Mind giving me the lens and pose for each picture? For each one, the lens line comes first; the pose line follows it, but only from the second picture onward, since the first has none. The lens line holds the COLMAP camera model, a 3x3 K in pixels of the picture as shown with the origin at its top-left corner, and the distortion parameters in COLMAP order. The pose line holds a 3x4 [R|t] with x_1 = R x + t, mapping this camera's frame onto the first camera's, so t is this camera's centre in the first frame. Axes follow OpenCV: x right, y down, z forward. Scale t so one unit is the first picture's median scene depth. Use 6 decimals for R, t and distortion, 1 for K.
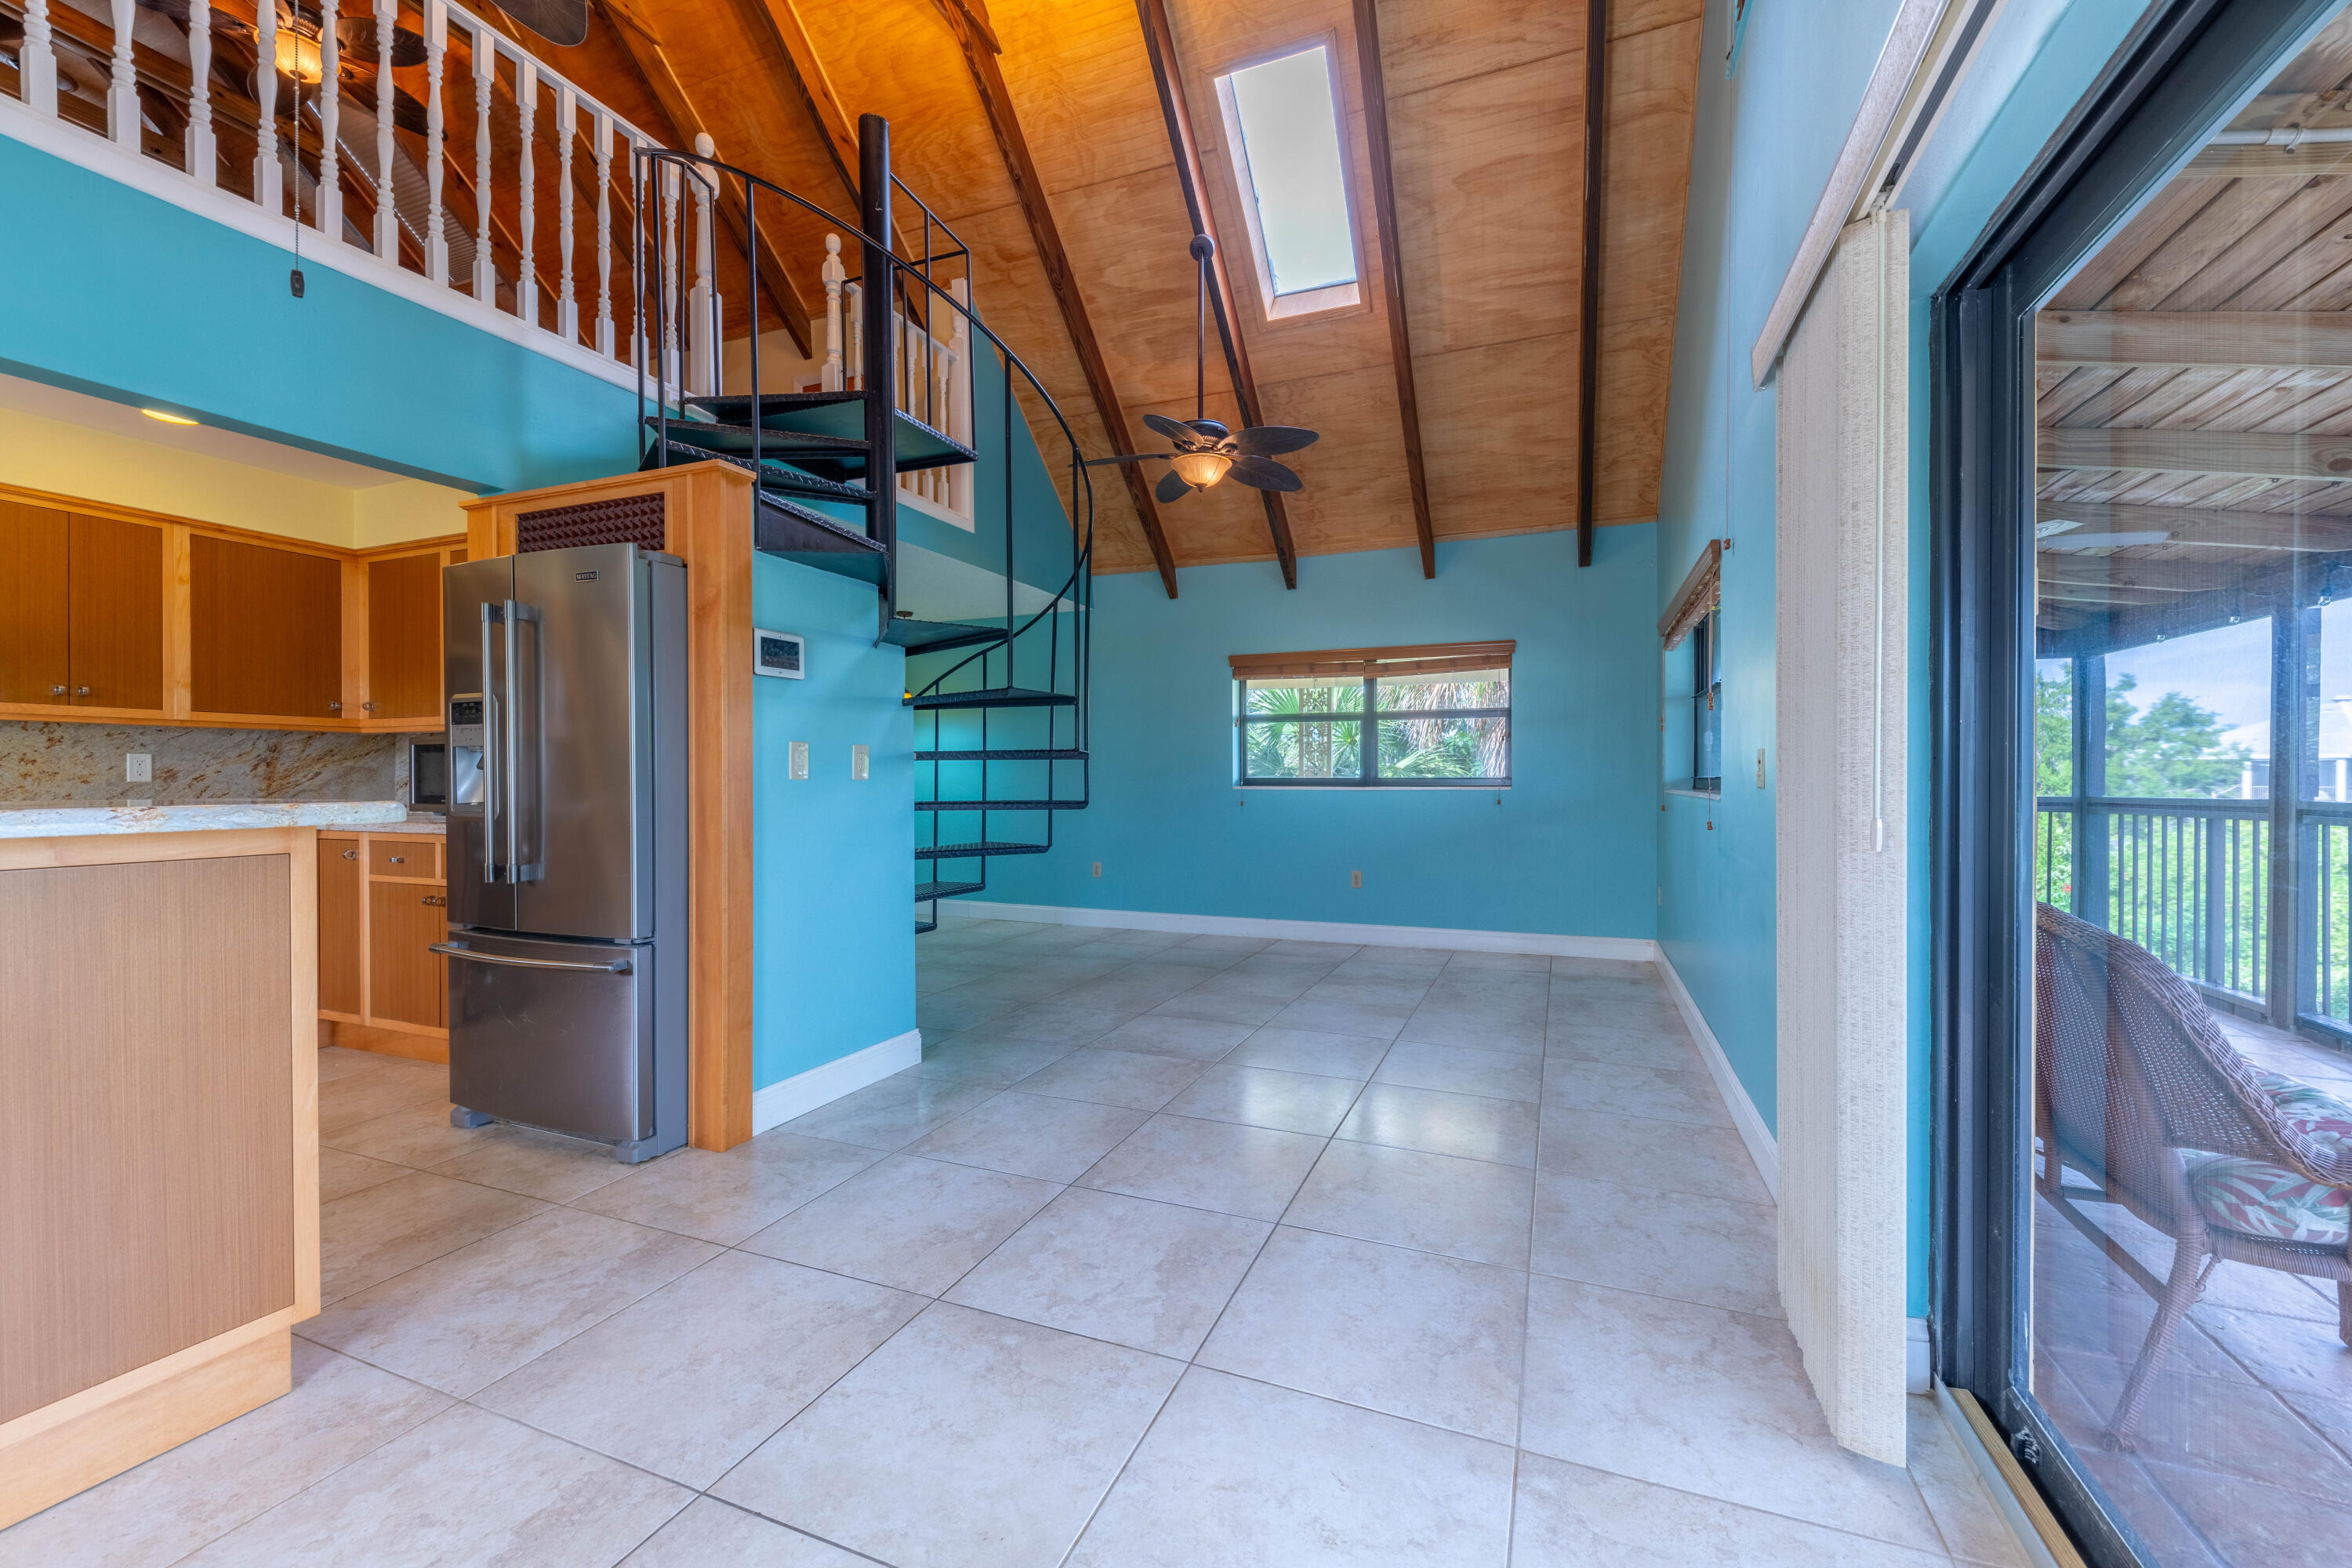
lens RADIAL K [[940.8, 0, 1187.0], [0, 940.8, 789.1], [0, 0, 1]] dist [-0.000329, -0.000109]
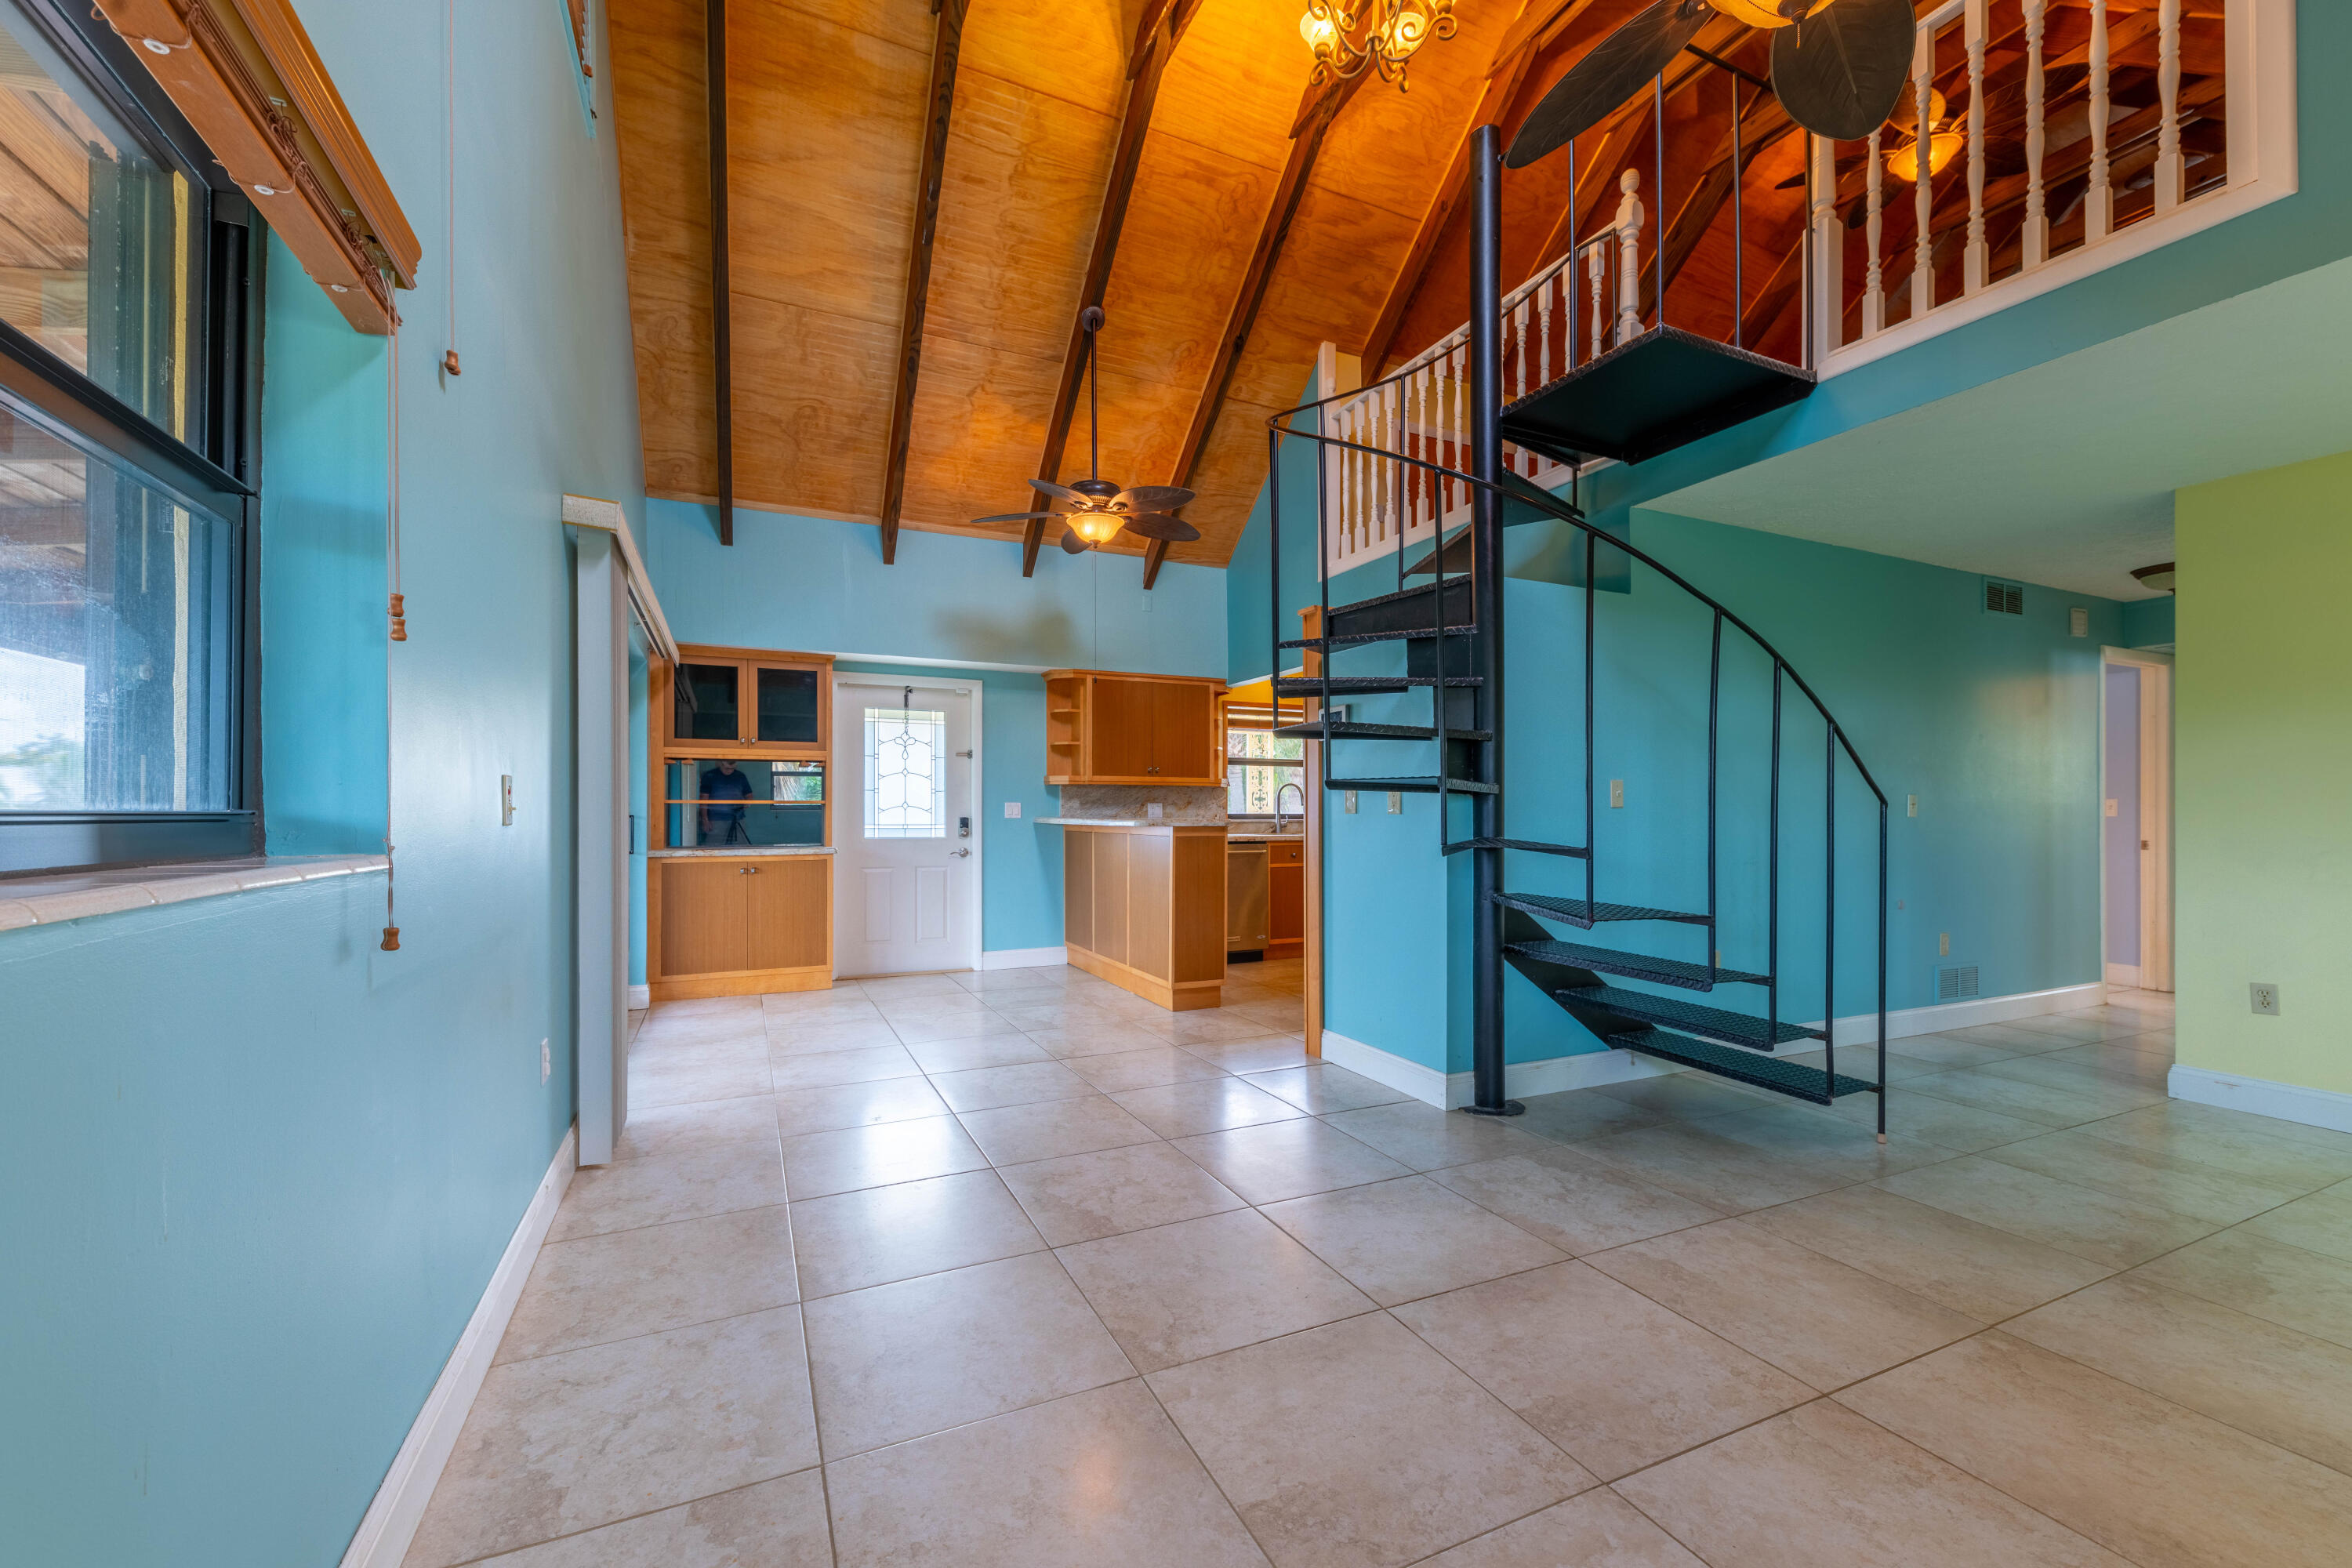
lens RADIAL K [[940.8, 0, 1186.7], [0, 940.8, 798.4], [0, 0, 1]] dist [-0.000329, -0.000109]
pose [[-0.677113, -0.009210, -0.735821, 0.783675], [-0.008492, 0.999953, -0.004701, -0.025770], [0.735830, 0.003065, -0.677160, 1.888091]]
